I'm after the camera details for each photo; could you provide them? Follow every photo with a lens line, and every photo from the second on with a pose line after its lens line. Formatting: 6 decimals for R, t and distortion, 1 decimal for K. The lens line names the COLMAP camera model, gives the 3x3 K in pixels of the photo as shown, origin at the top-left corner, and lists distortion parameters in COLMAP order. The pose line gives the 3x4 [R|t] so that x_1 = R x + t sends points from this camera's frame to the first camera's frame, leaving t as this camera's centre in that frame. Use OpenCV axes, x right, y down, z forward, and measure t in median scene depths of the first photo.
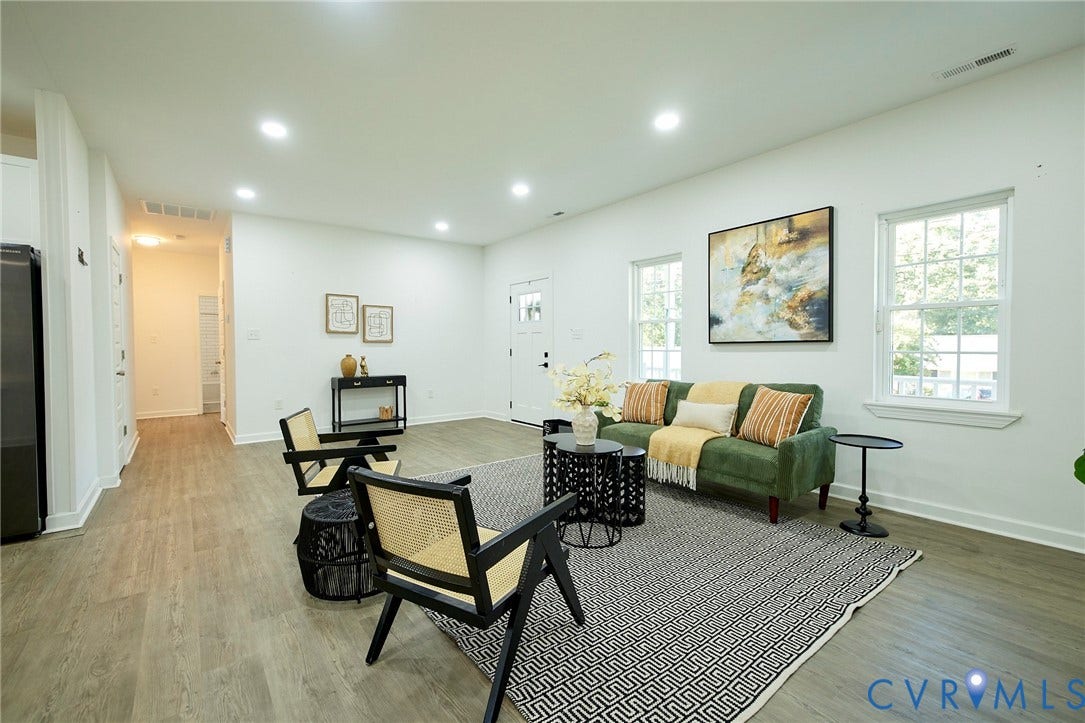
lens RADIAL K [[466.8, 0, 534.9], [0, 466.8, 358.0], [0, 0, 1]] dist [0.002631, 0.000196]
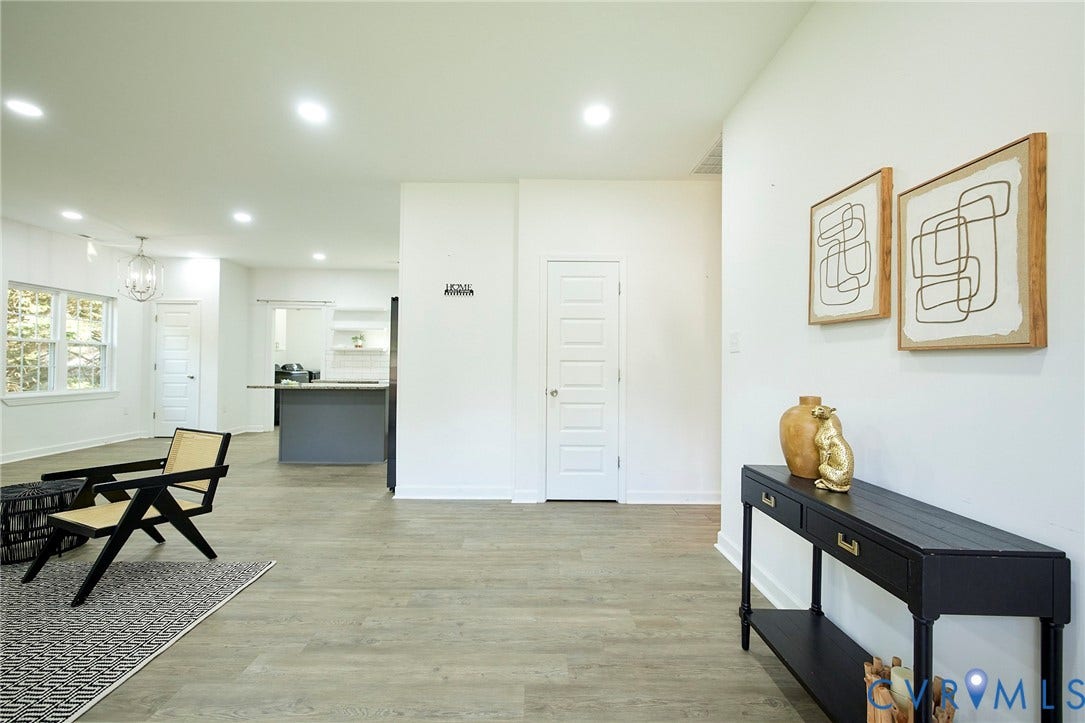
lens RADIAL K [[466.8, 0, 534.9], [0, 466.8, 358.0], [0, 0, 1]] dist [0.002631, 0.000196]
pose [[-0.598400, -0.013763, -0.801079, -0.065715], [-0.028197, 0.999595, 0.003889, -0.026382], [0.800701, 0.024916, -0.598545, 1.007365]]
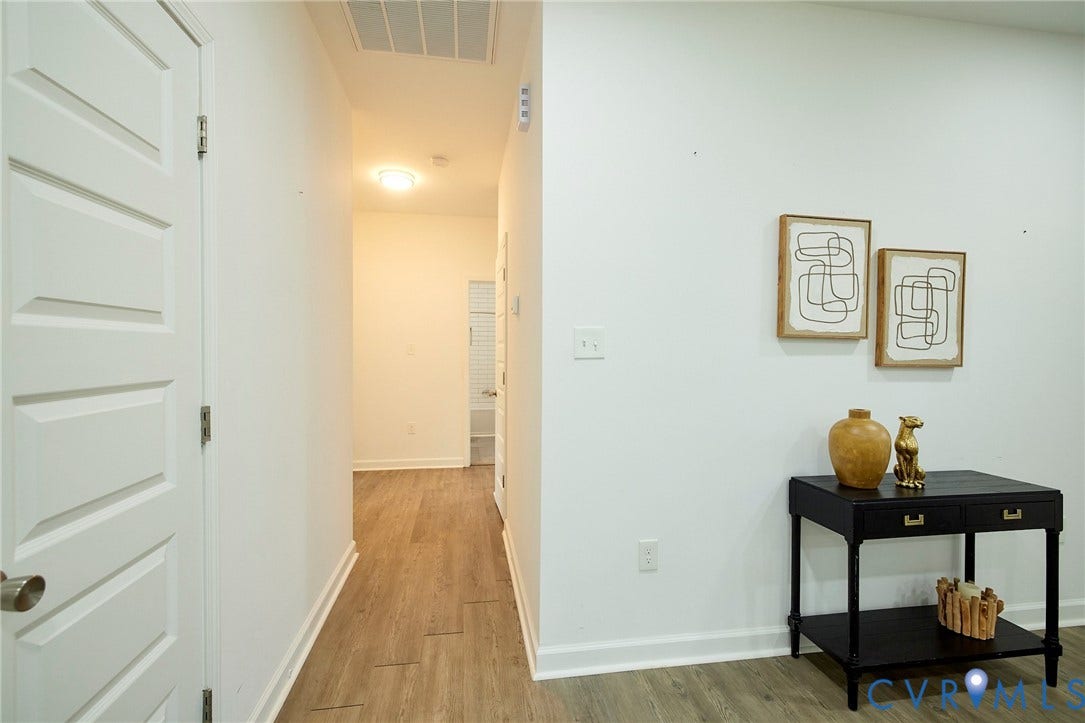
lens RADIAL K [[466.8, 0, 534.9], [0, 466.8, 358.0], [0, 0, 1]] dist [0.002631, 0.000196]
pose [[0.879530, 0.016151, -0.475569, -0.427773], [-0.021059, 0.999766, -0.004993, -0.033717], [0.475377, 0.014407, 0.879664, 0.618113]]
